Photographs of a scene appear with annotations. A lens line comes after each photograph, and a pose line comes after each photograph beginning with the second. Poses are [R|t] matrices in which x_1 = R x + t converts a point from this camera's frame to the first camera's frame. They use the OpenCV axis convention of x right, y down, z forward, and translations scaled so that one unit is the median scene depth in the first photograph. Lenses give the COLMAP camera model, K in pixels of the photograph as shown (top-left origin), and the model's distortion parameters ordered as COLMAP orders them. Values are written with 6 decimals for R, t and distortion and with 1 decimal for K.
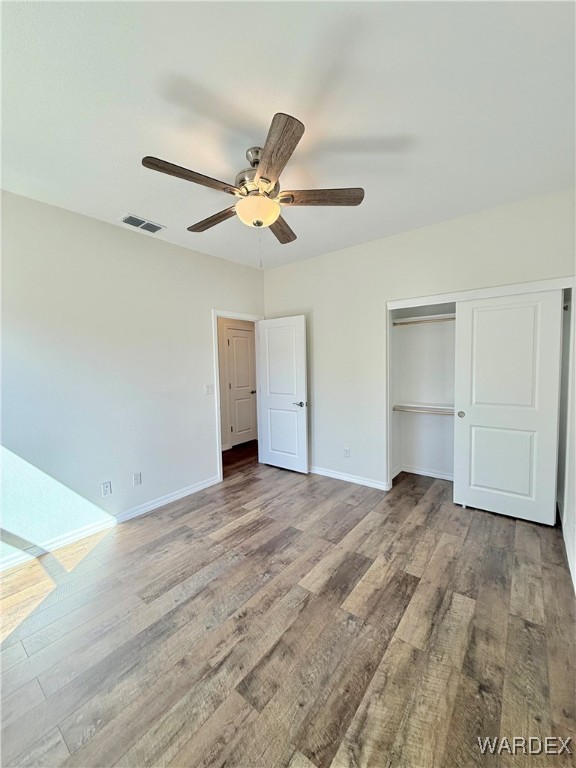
lens RADIAL K [[306.7, 0, 289.0], [0, 306.7, 382.2], [0, 0, 1]] dist [0.000306, 0.000346]
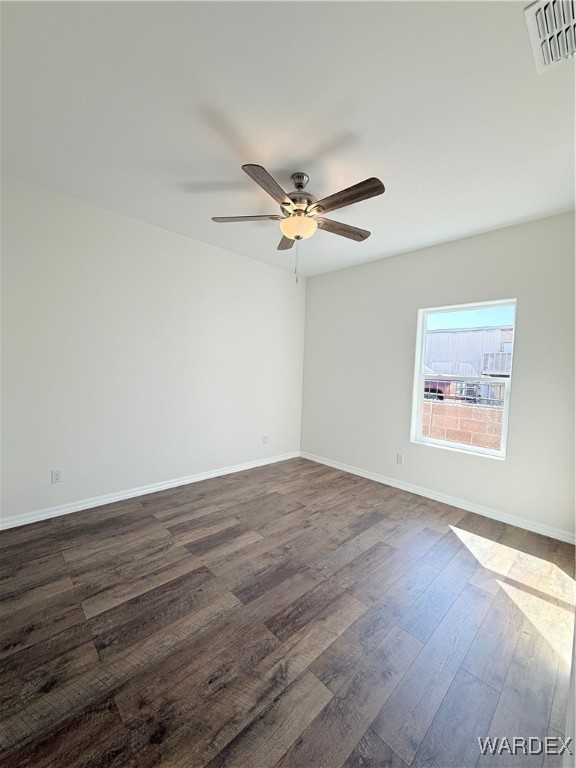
lens RADIAL K [[306.7, 0, 289.0], [0, 306.7, 382.2], [0, 0, 1]] dist [0.000306, 0.000346]
pose [[-0.990625, -0.018084, 0.135406, -0.218564], [-0.003819, 0.994478, 0.104876, -0.082412], [-0.136555, 0.103376, -0.985224, 2.059342]]
